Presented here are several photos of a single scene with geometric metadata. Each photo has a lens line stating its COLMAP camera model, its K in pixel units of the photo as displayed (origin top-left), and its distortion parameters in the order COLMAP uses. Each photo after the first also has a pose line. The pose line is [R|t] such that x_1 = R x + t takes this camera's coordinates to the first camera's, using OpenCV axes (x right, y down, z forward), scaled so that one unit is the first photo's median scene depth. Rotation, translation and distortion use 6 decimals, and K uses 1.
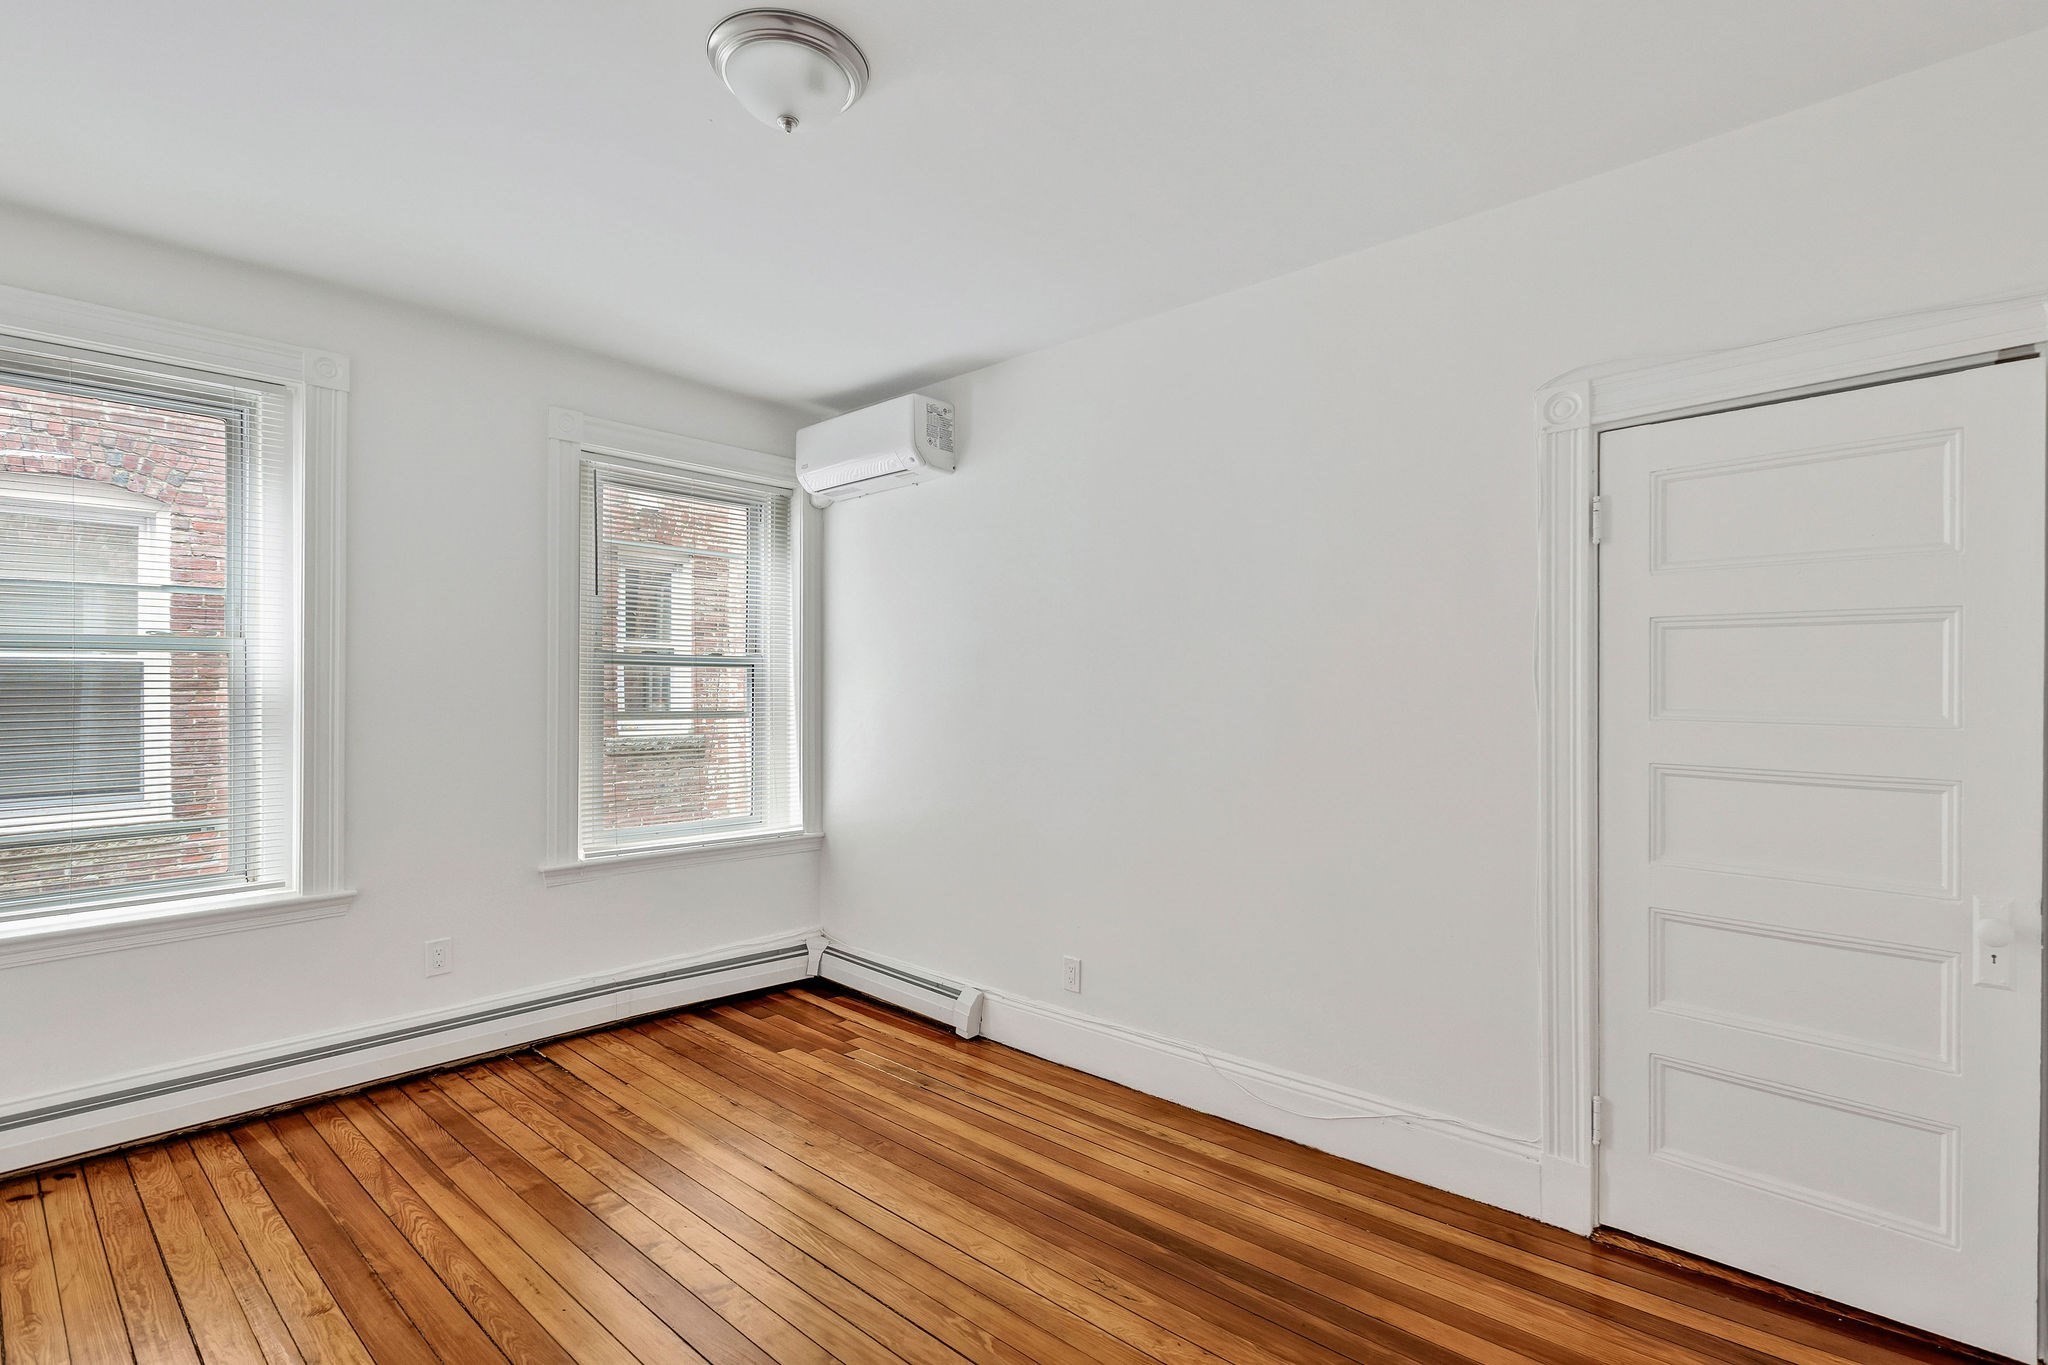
lens RADIAL K [[942.4, 0, 1015.9], [0, 942.4, 689.7], [0, 0, 1]] dist [0.000307, 0.000340]
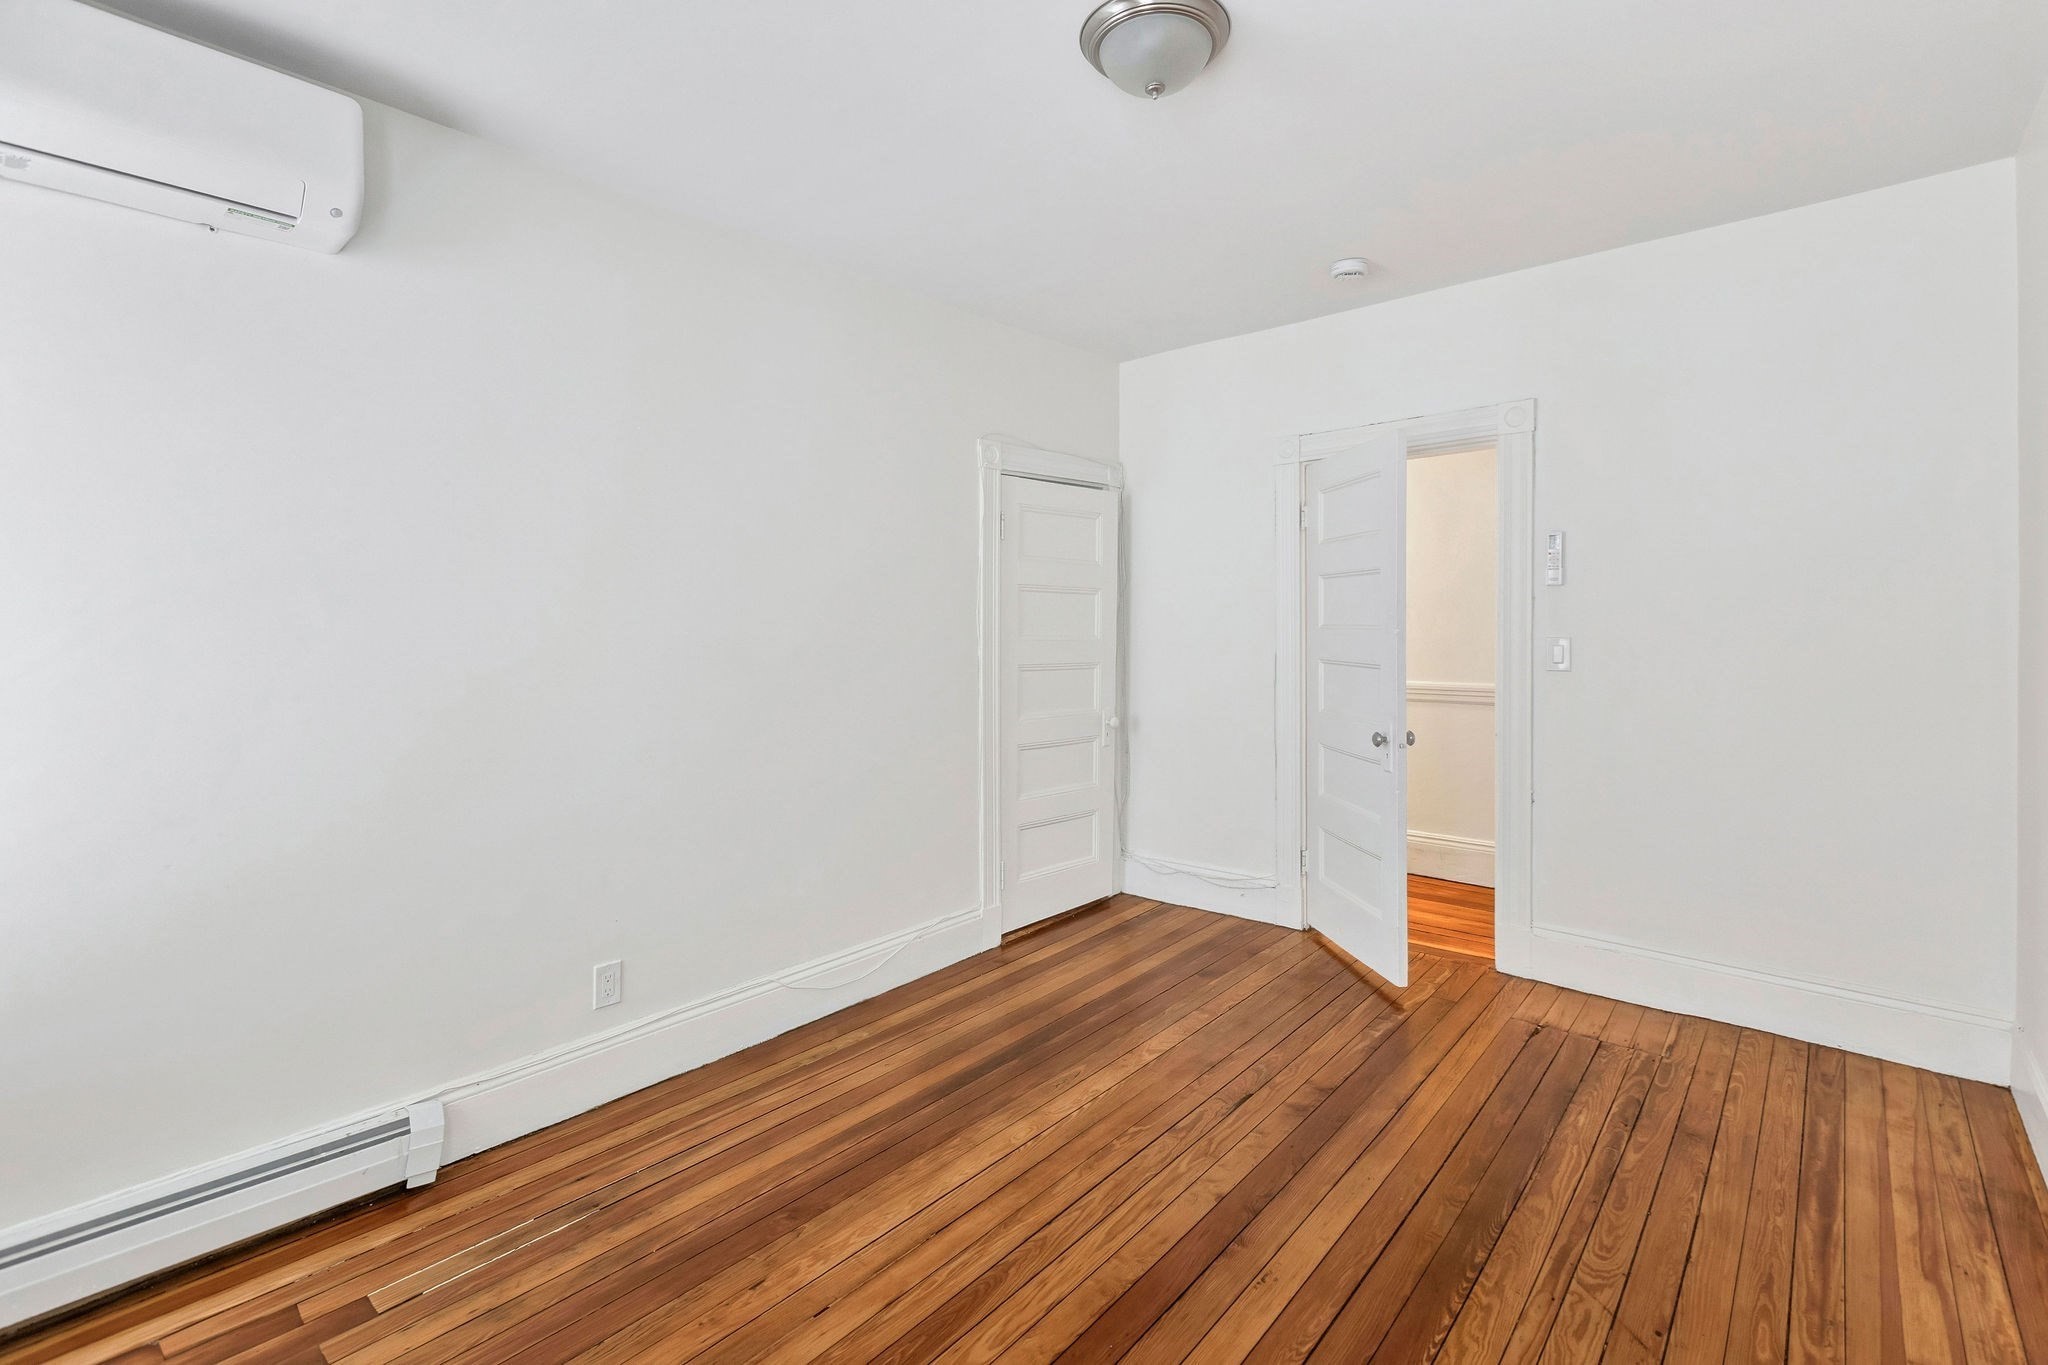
lens RADIAL K [[942.4, 0, 1033.9], [0, 942.4, 630.1], [0, 0, 1]] dist [0.000307, 0.000340]
pose [[-0.020374, -0.007571, 0.999764, -0.929104], [0.004075, 0.999962, 0.007656, -0.001583], [-0.999784, 0.004231, -0.020342, 0.825560]]
